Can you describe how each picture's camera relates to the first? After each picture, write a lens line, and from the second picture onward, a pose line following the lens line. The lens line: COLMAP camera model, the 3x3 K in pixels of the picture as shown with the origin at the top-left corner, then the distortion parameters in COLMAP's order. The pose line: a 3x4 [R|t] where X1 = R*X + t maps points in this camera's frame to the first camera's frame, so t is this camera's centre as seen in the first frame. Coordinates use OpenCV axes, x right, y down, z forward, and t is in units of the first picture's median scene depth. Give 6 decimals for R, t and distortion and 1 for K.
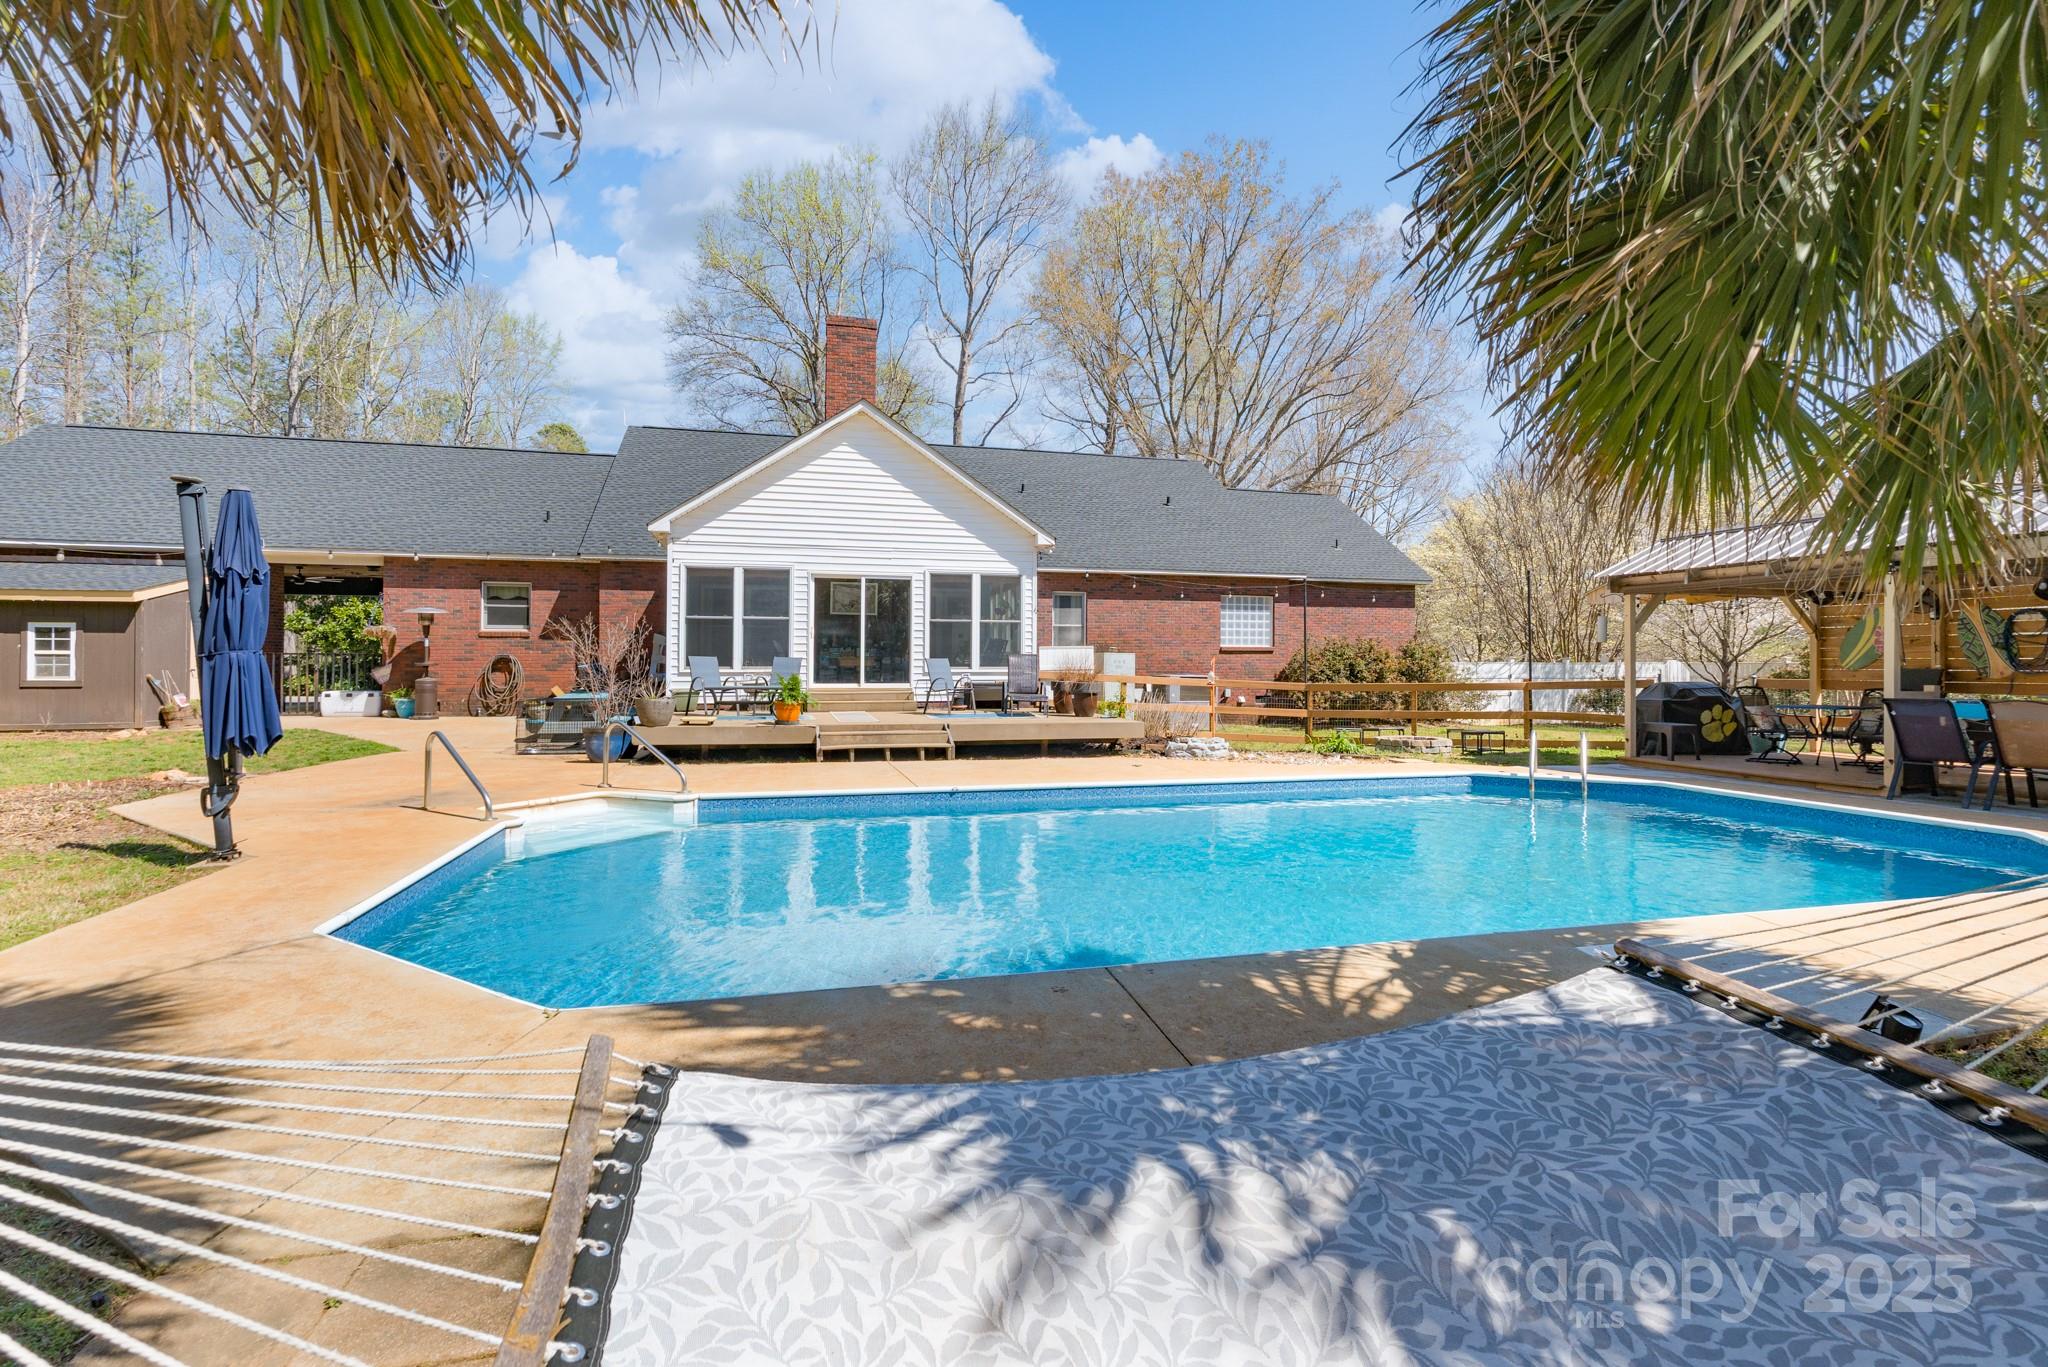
lens RADIAL K [[928.0, 0, 1023.7], [0, 928.0, 663.0], [0, 0, 1]] dist [-0.002877, -0.000067]
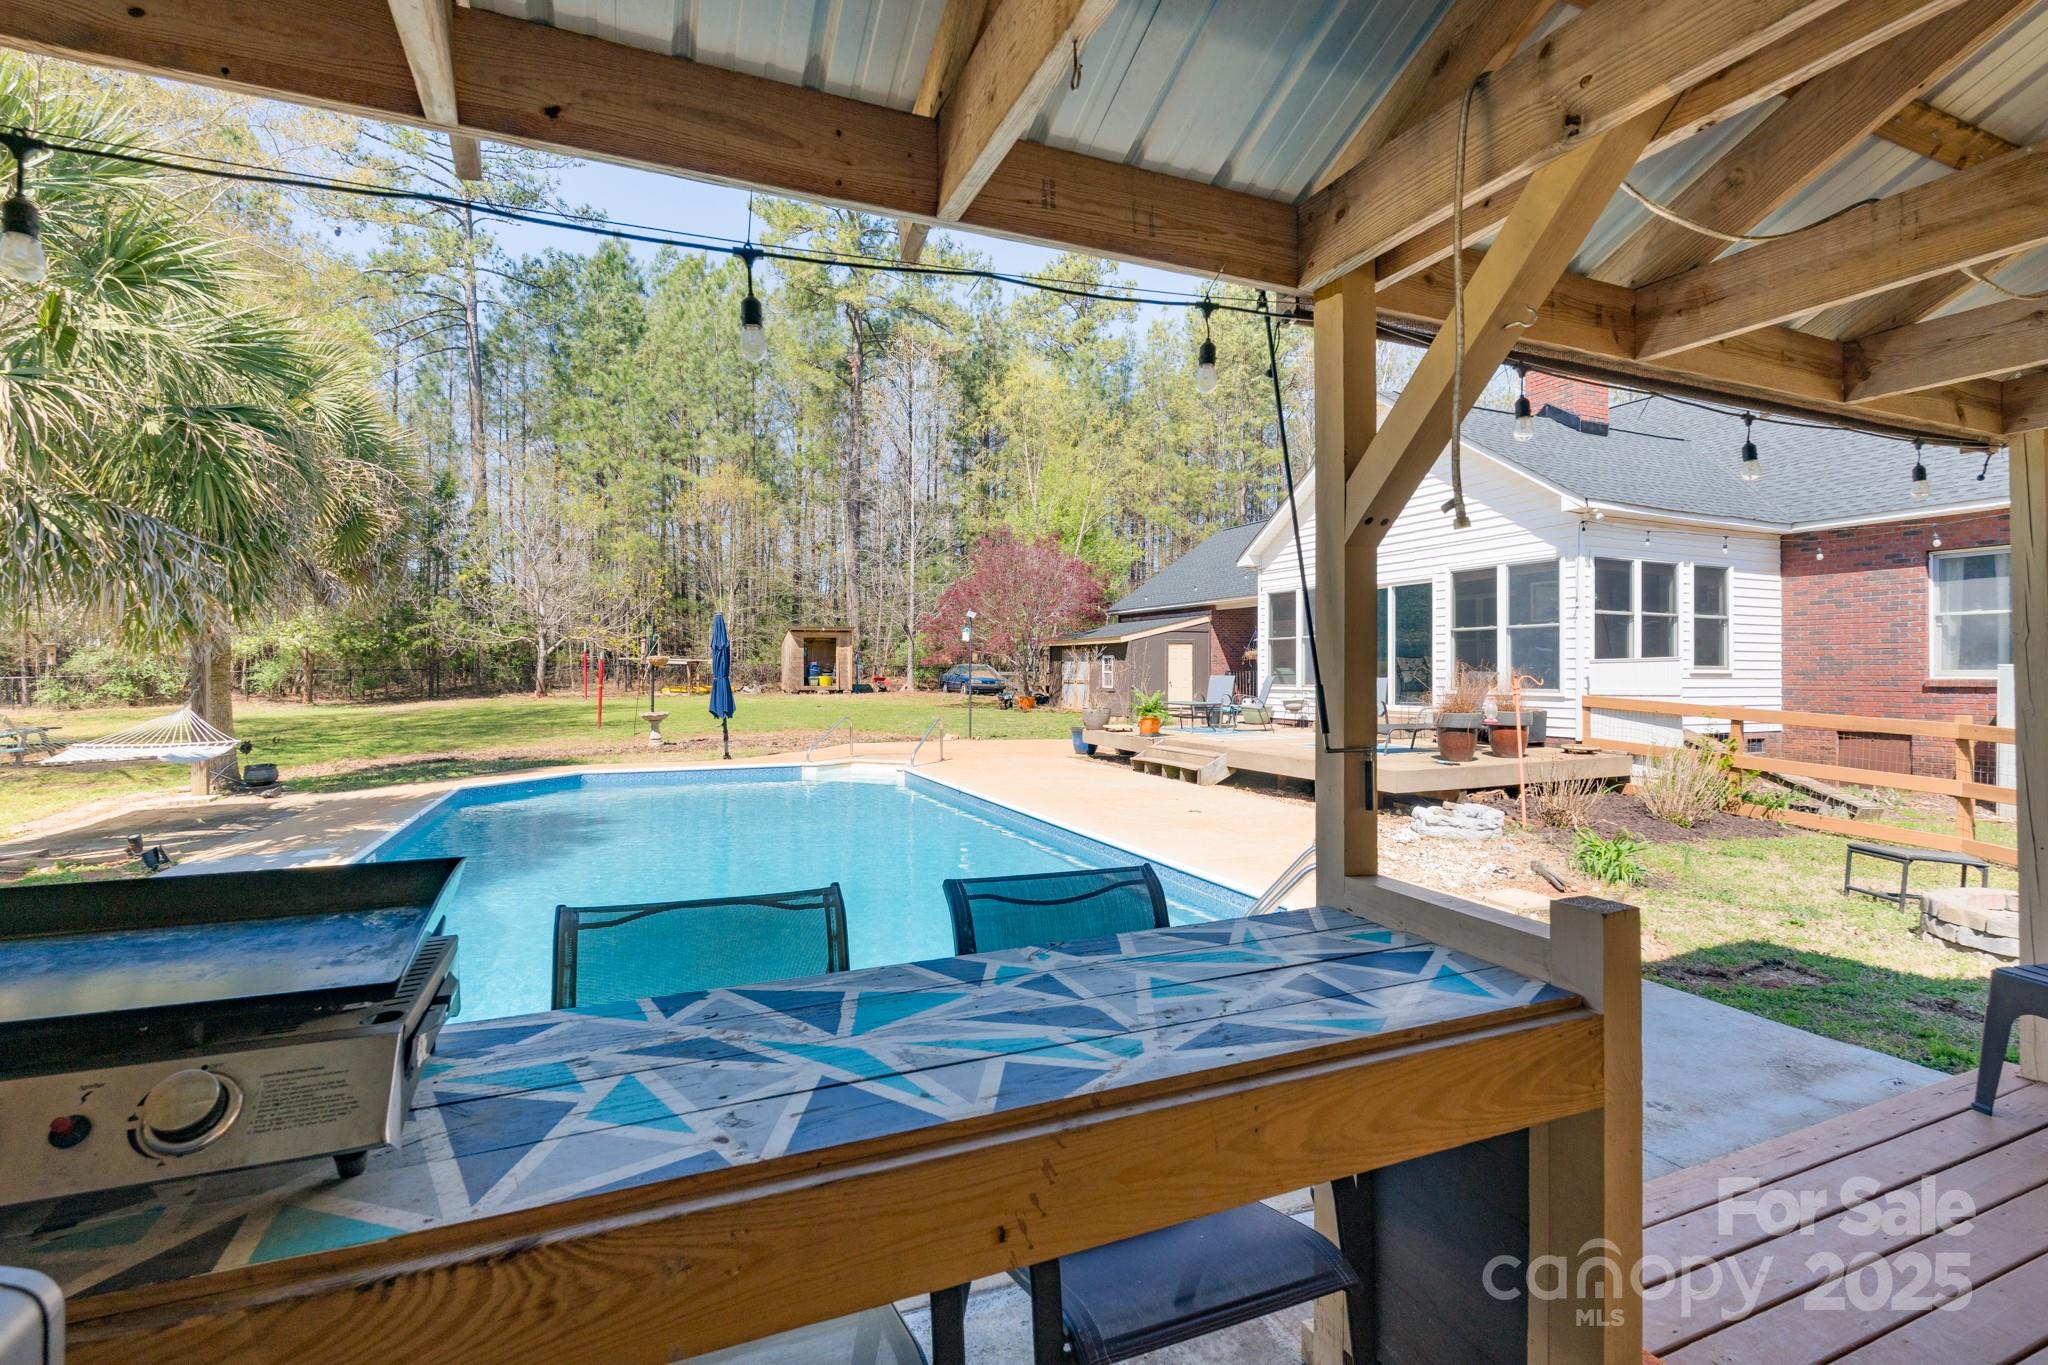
lens RADIAL K [[928.0, 0, 1023.7], [0, 928.0, 662.0], [0, 0, 1]] dist [-0.002877, -0.000067]
pose [[0.153321, -0.012066, -0.988103, 0.642806], [-0.000007, 0.999925, -0.012211, -0.008033], [0.988176, 0.001880, 0.153309, 0.511385]]
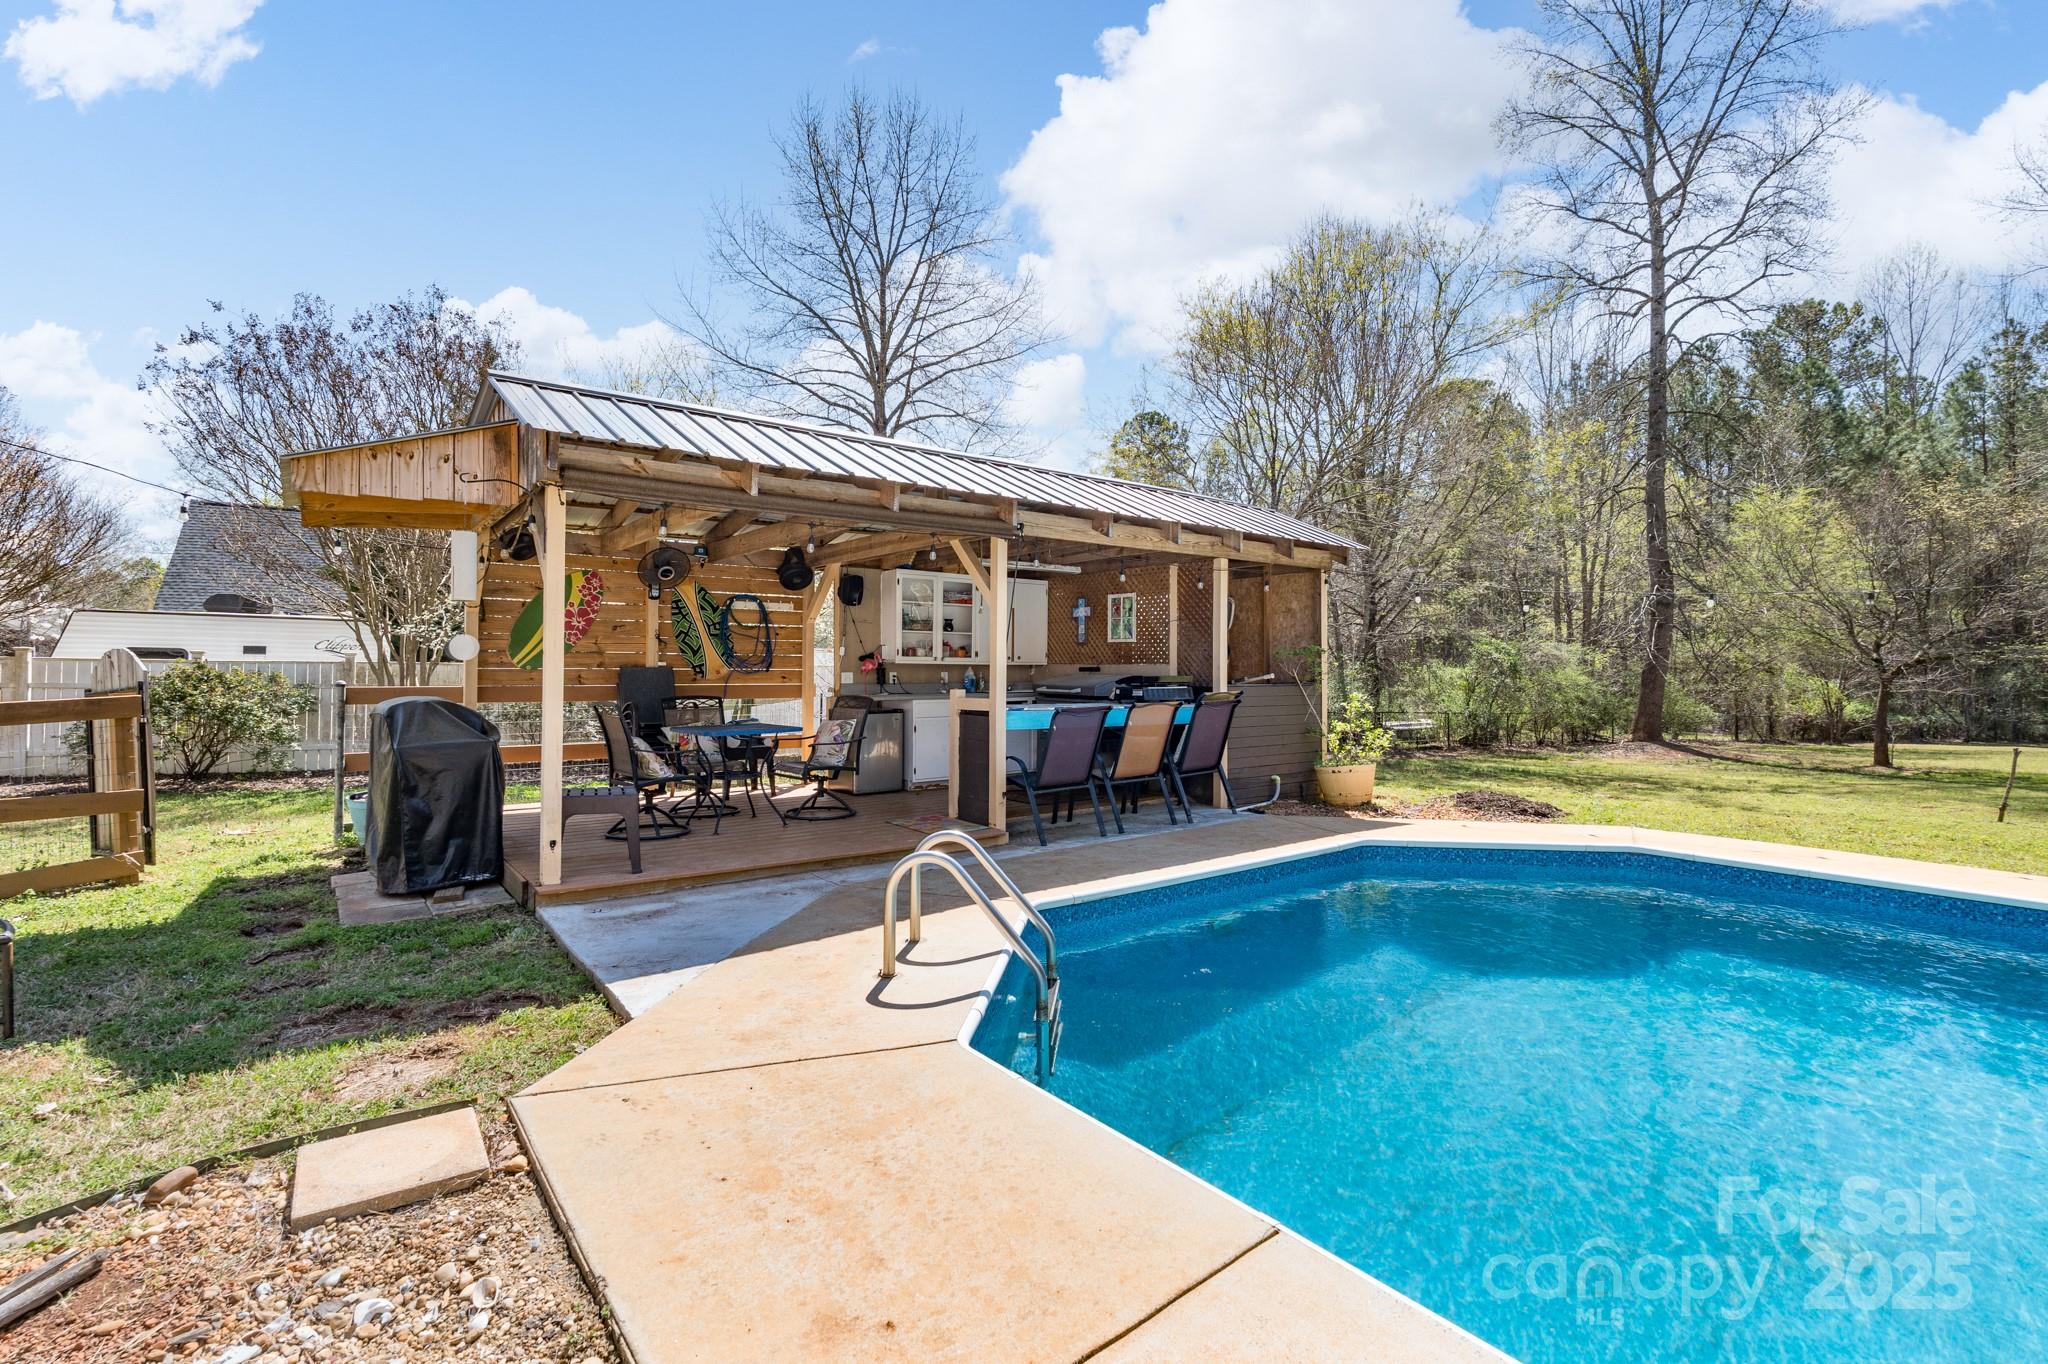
lens RADIAL K [[926.7, 0, 1021.8], [0, 926.7, 660.8], [0, 0, 1]] dist [-0.001896, 0.000501]
pose [[-0.392748, 0.001691, 0.919644, 0.147114], [-0.006161, 0.999971, -0.004470, 0.002028], [-0.919625, -0.007421, -0.392727, 0.725570]]
